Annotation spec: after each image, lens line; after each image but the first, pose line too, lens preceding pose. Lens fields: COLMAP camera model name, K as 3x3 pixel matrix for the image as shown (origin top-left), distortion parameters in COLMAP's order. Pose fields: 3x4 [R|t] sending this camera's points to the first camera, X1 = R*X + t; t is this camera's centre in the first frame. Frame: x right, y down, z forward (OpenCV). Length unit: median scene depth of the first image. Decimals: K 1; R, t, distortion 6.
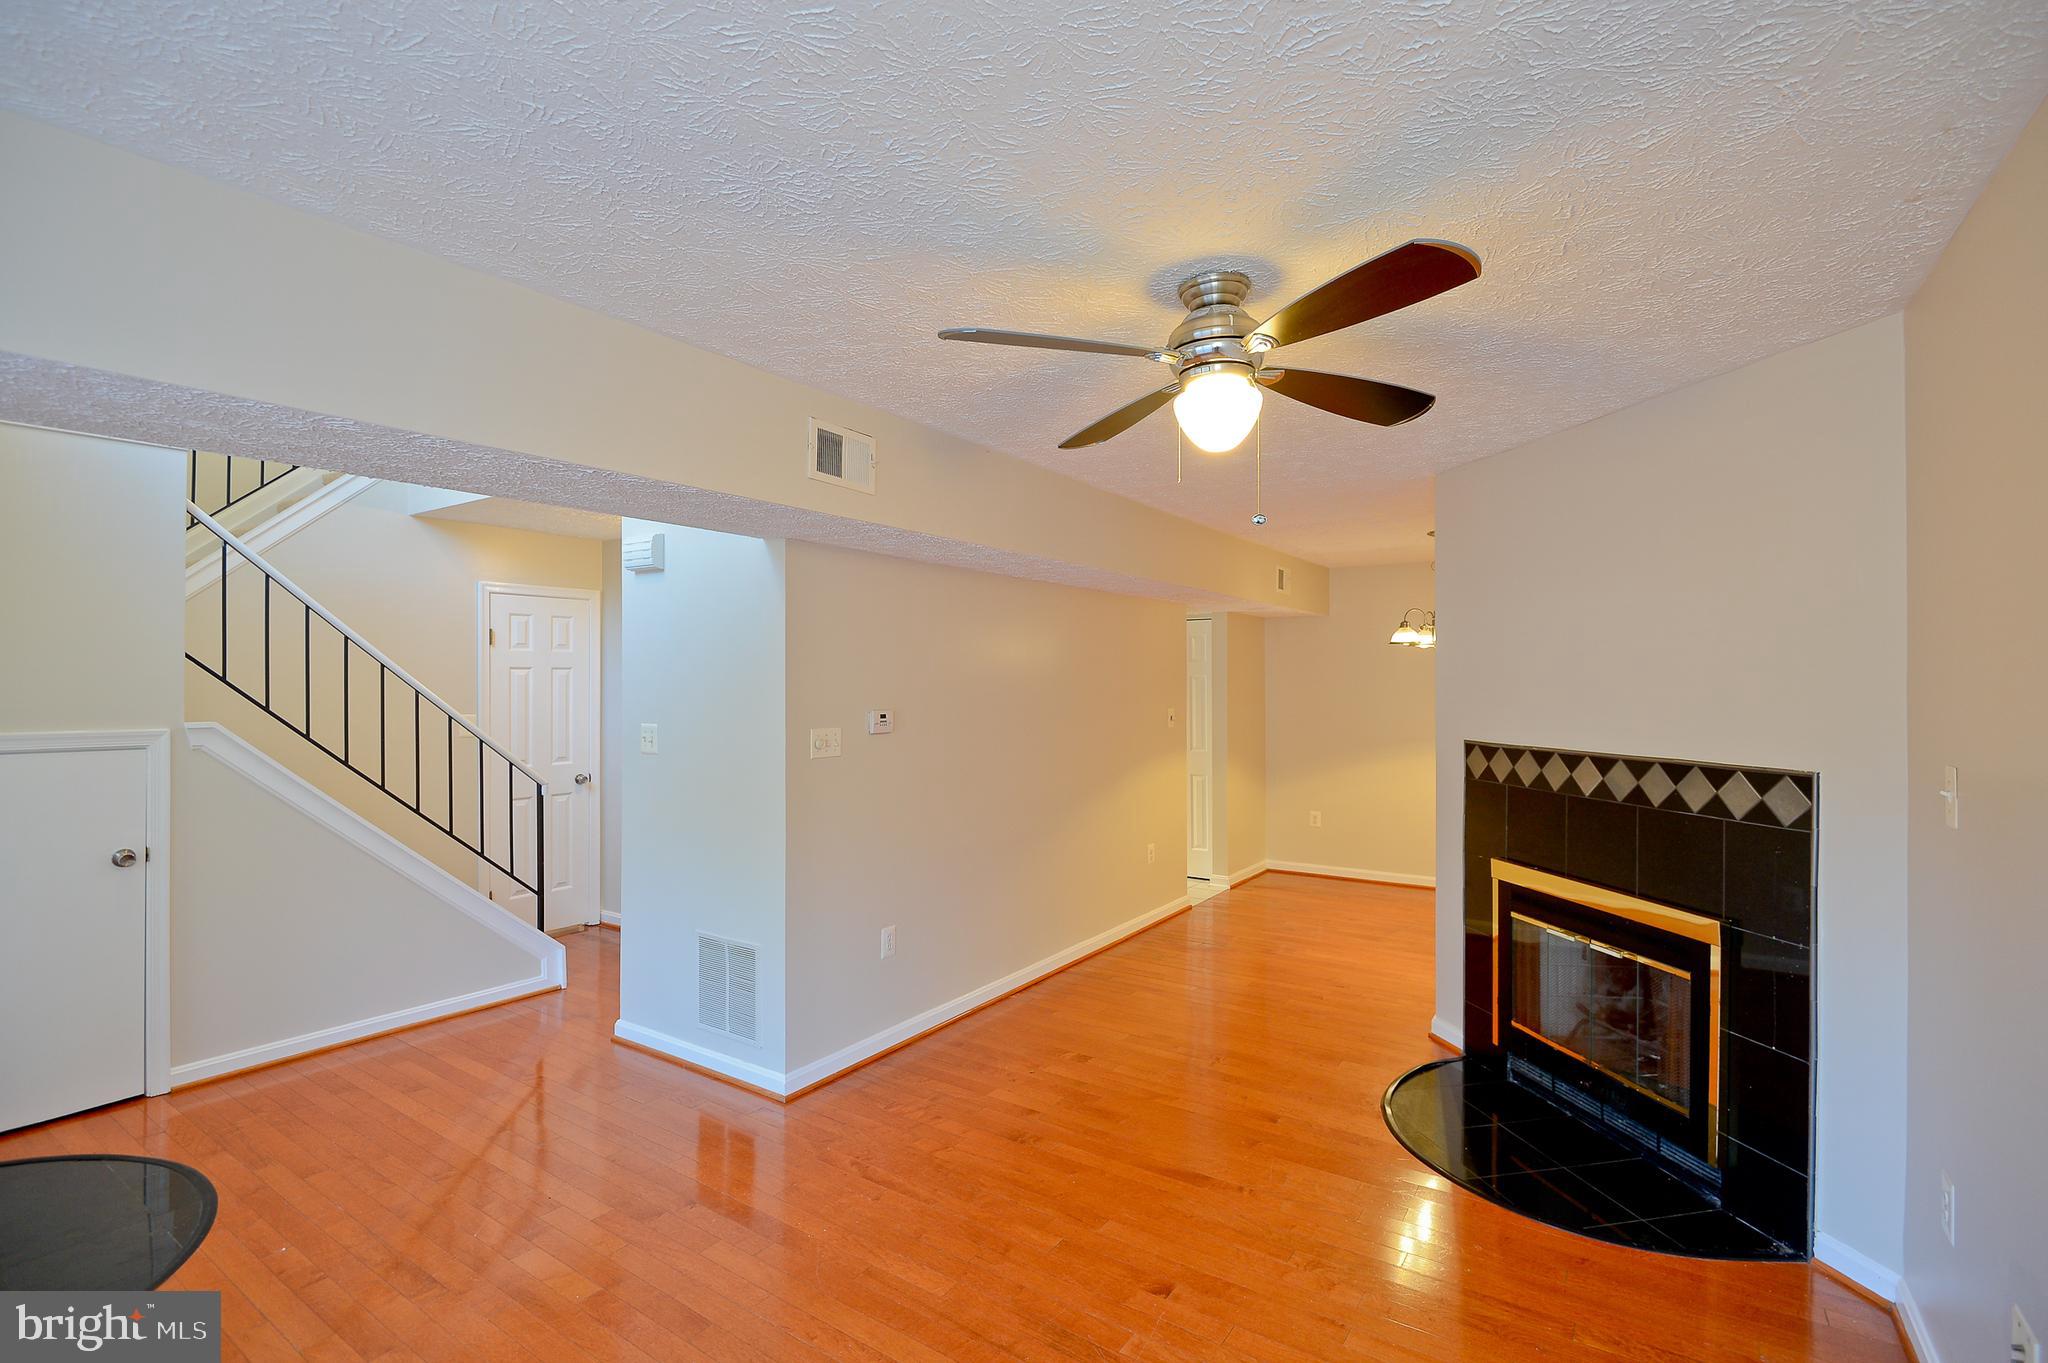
lens RADIAL K [[944.9, 0, 1037.8], [0, 944.9, 675.3], [0, 0, 1]] dist [-0.010116, -0.005040]
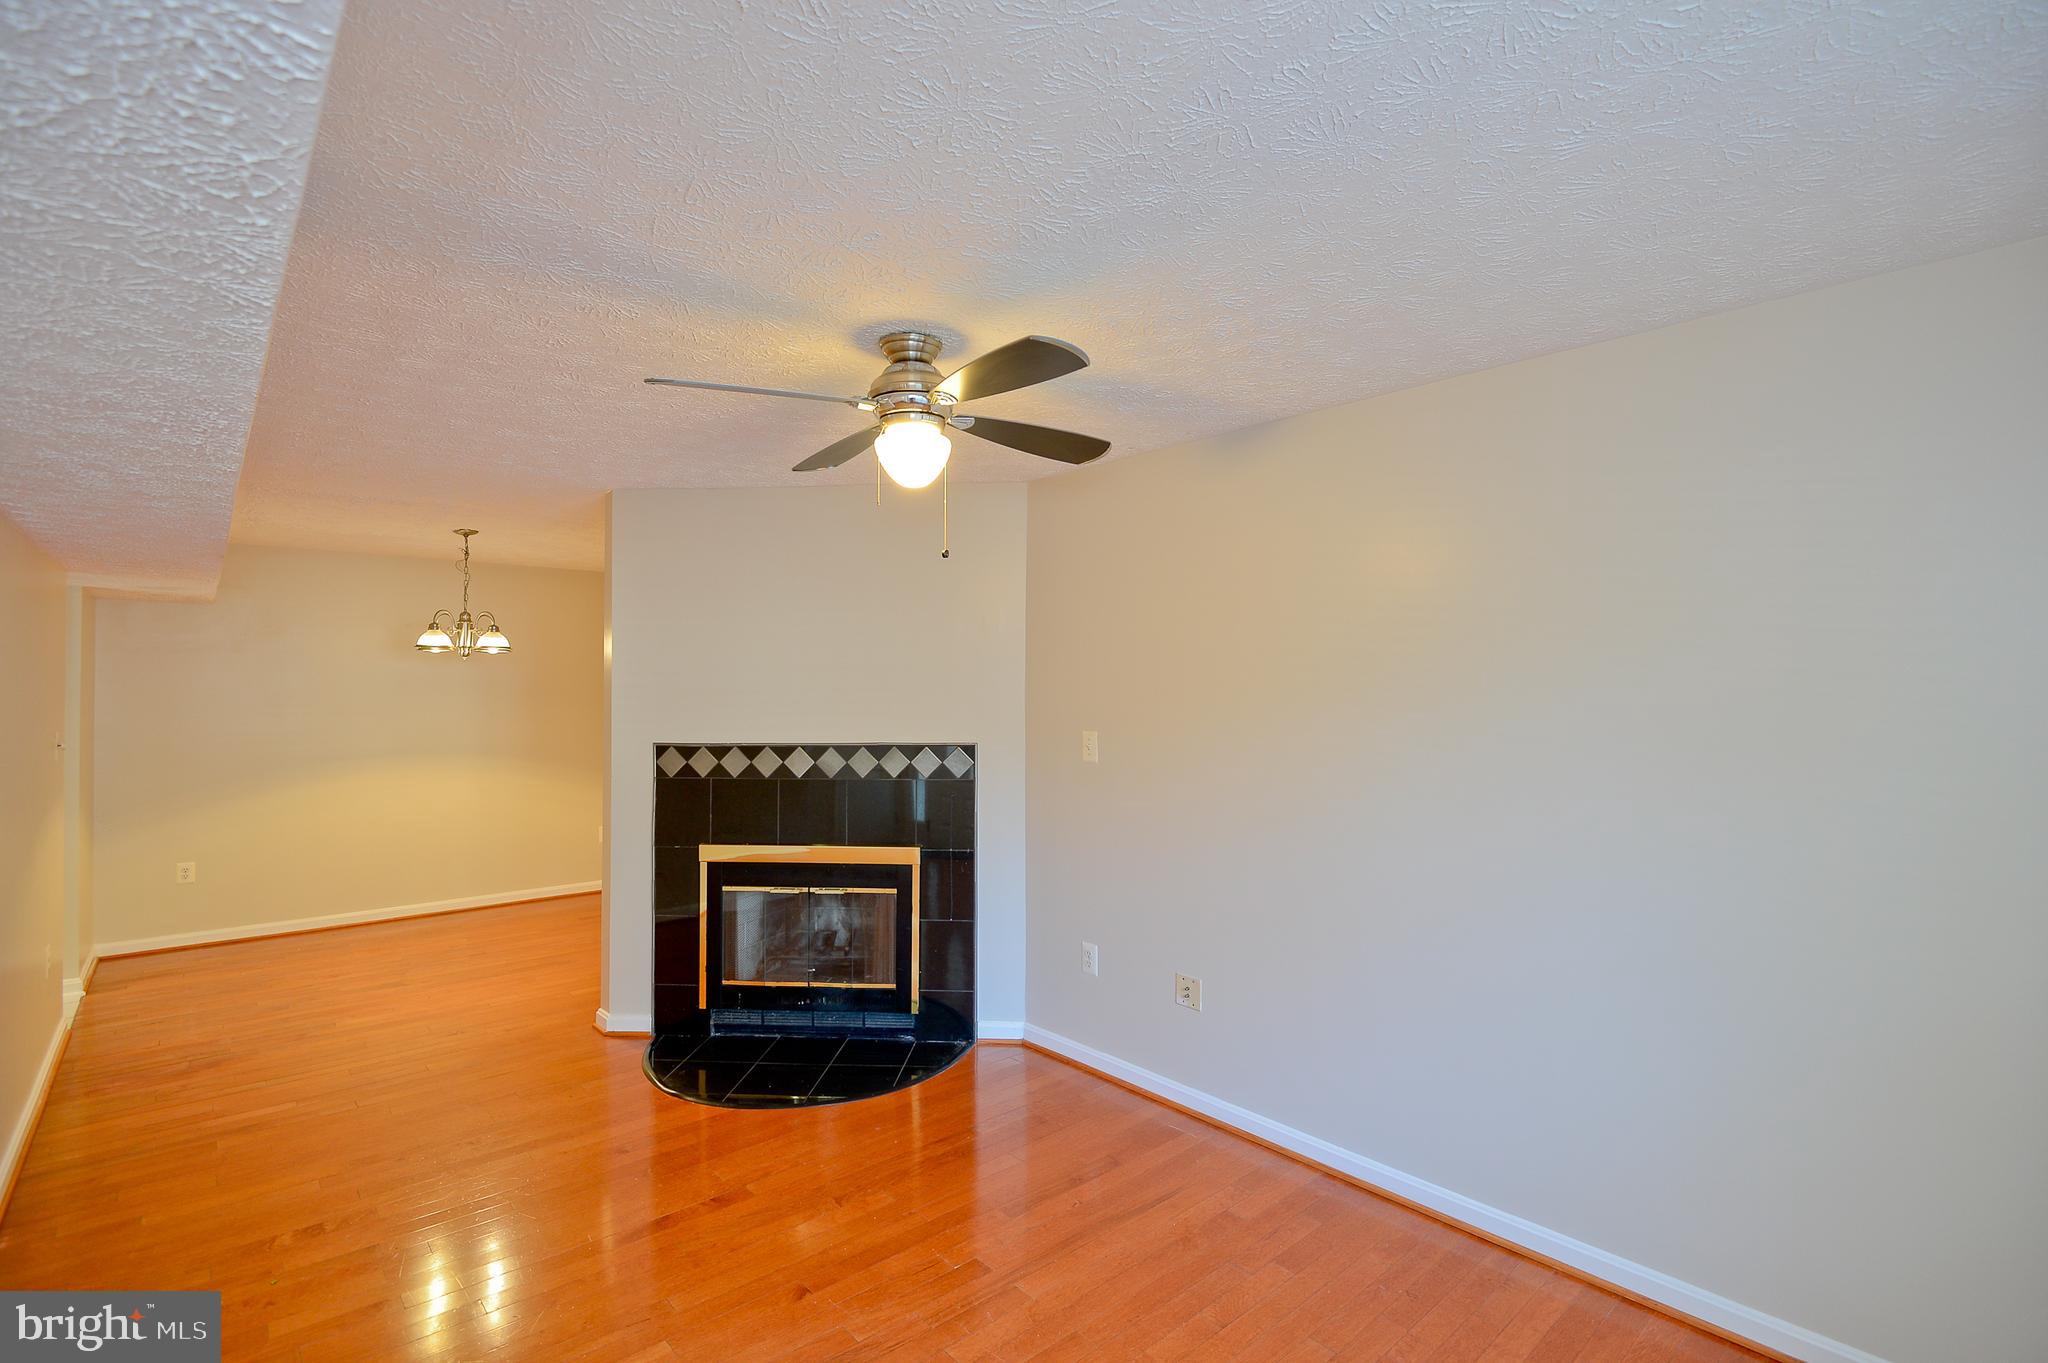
lens RADIAL K [[944.9, 0, 1029.4], [0, 944.9, 678.2], [0, 0, 1]] dist [-0.010116, -0.005040]
pose [[0.261120, 0.004493, 0.965296, -0.488645], [-0.002496, 0.999989, -0.003979, -0.002086], [-0.965303, -0.001370, 0.261128, 0.311120]]
